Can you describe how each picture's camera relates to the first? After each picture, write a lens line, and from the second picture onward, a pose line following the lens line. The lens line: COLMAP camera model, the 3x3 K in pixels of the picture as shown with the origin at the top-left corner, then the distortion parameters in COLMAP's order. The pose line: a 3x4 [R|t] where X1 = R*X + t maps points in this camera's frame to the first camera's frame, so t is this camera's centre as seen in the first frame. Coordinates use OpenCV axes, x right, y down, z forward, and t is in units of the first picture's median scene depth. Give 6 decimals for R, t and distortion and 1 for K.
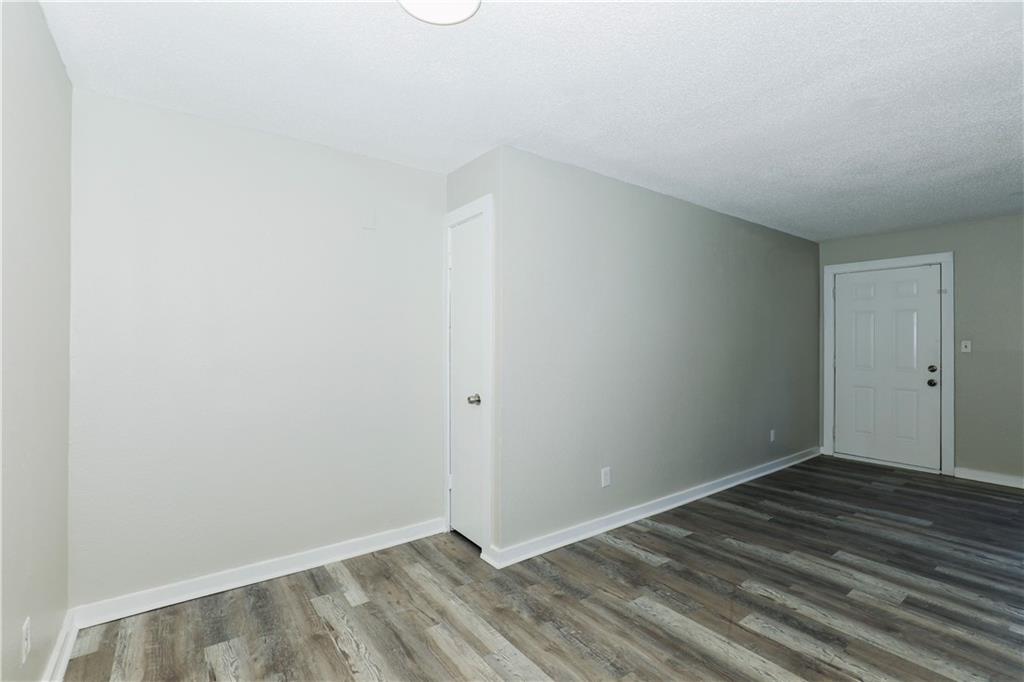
lens RADIAL K [[463.9, 0, 526.7], [0, 463.9, 339.3], [0, 0, 1]] dist [0.000268, 0.000979]
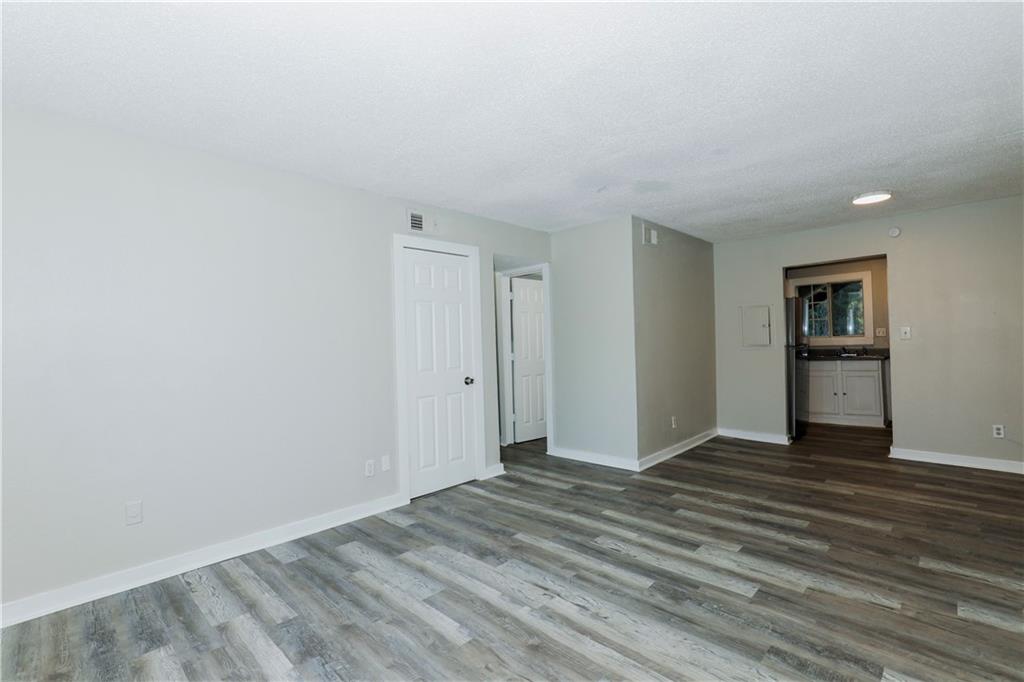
lens RADIAL K [[464.0, 0, 502.7], [0, 464.0, 335.6], [0, 0, 1]] dist [-0.018836, 0.006350]
pose [[-0.991654, 0.016264, -0.127899, 1.004220], [0.019208, 0.999577, -0.021817, 0.020200], [0.127490, -0.024092, -0.991547, 1.466815]]
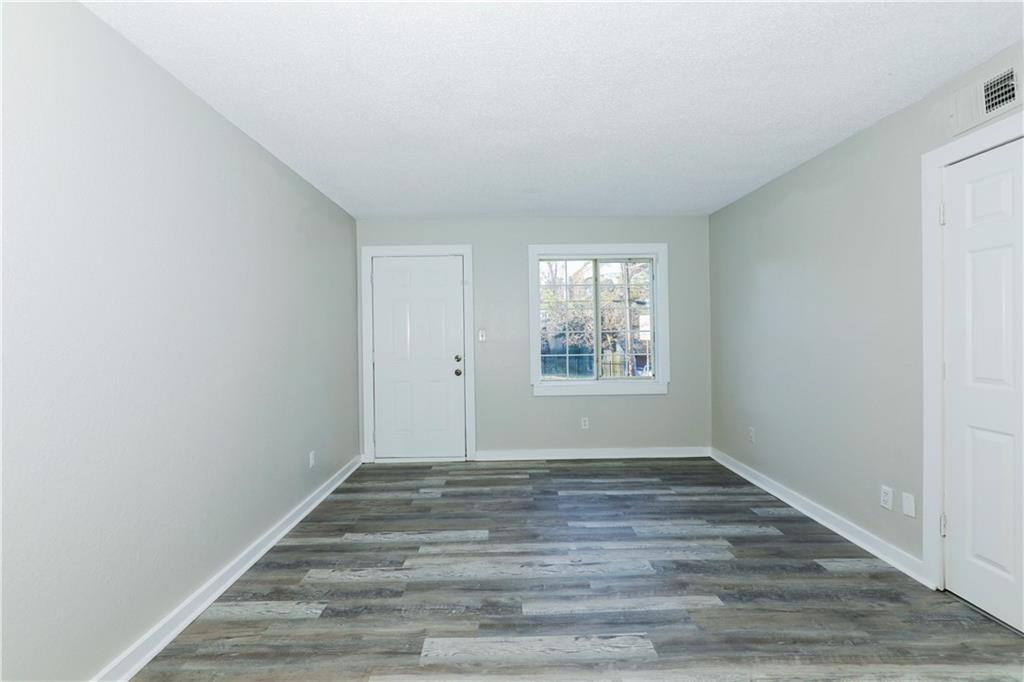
lens RADIAL K [[464.0, 0, 502.7], [0, 464.0, 335.6], [0, 0, 1]] dist [-0.018836, 0.006350]
pose [[0.610922, -0.015163, 0.791546, 0.184812], [0.012862, 0.999875, 0.009226, 0.007737], [-0.791587, 0.004544, 0.611040, 0.423496]]
